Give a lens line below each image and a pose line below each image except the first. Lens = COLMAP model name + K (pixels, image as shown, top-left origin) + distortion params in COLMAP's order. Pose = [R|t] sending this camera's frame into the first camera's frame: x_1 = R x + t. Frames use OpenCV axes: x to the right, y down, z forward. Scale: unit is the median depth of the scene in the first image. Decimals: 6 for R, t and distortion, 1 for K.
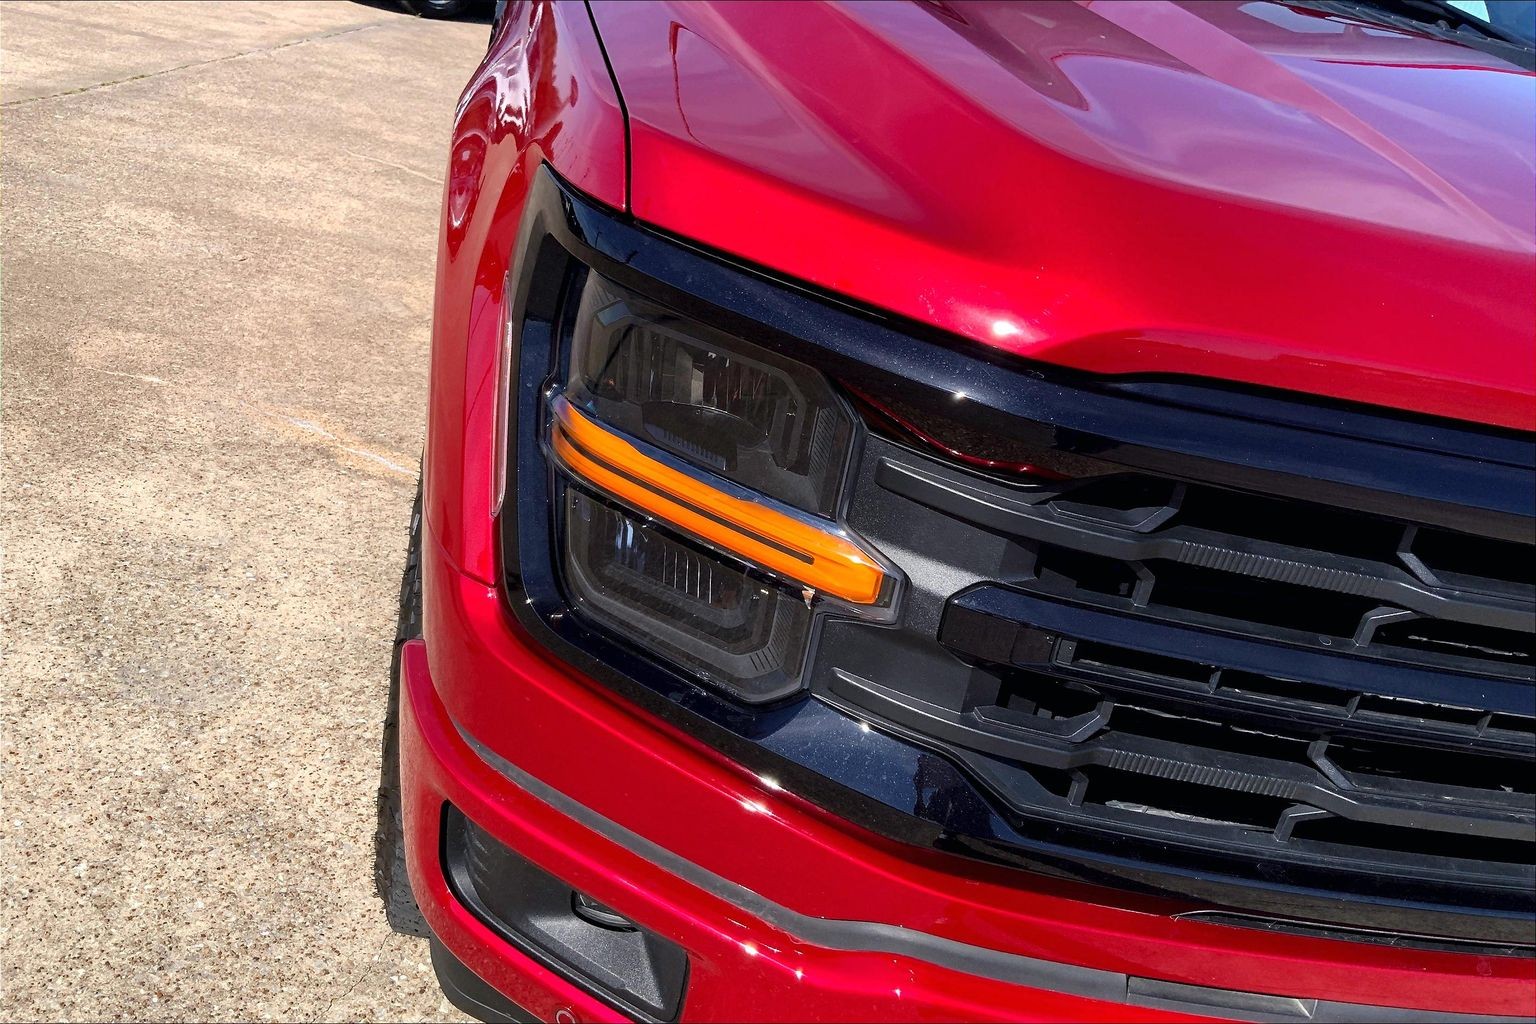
lens RADIAL K [[1286.7, 0, 765.3], [0, 1286.7, 501.8], [0, 0, 1]] dist [0.114714, -0.211982]
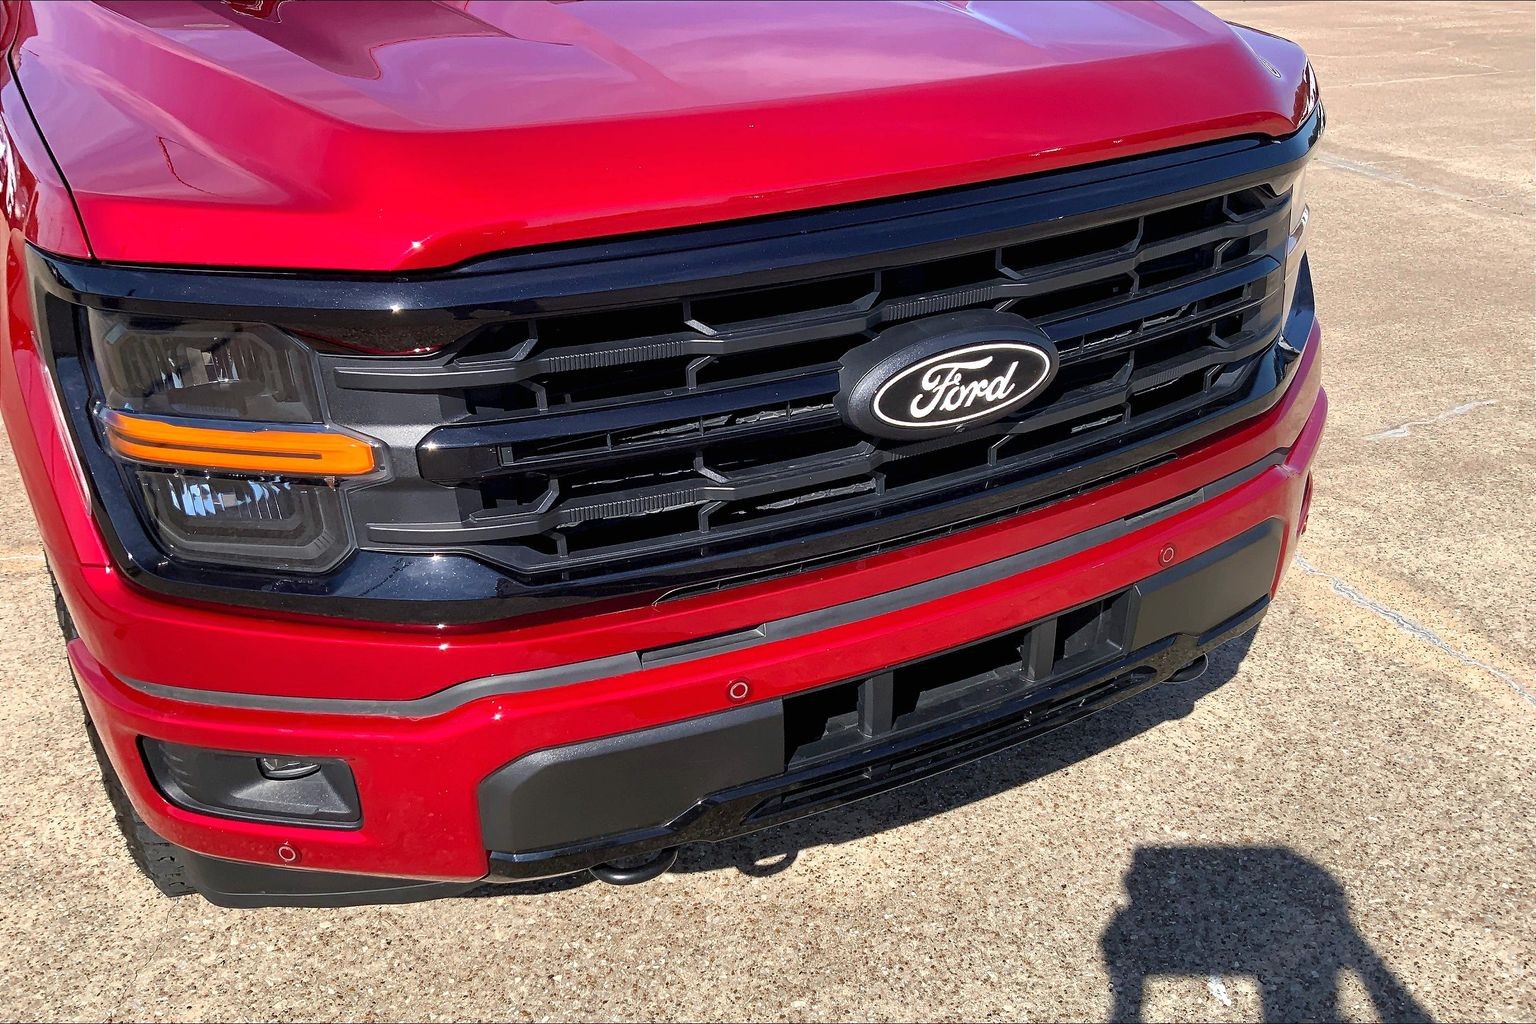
lens RADIAL K [[1251.1, 0, 771.0], [0, 1251.1, 494.9], [0, 0, 1]] dist [0.005629, -0.015161]
pose [[0.917686, -0.335872, 0.212232, 0.164328], [0.330353, 0.941815, 0.062053, 0.146338], [-0.220725, 0.013166, 0.975247, -0.391514]]
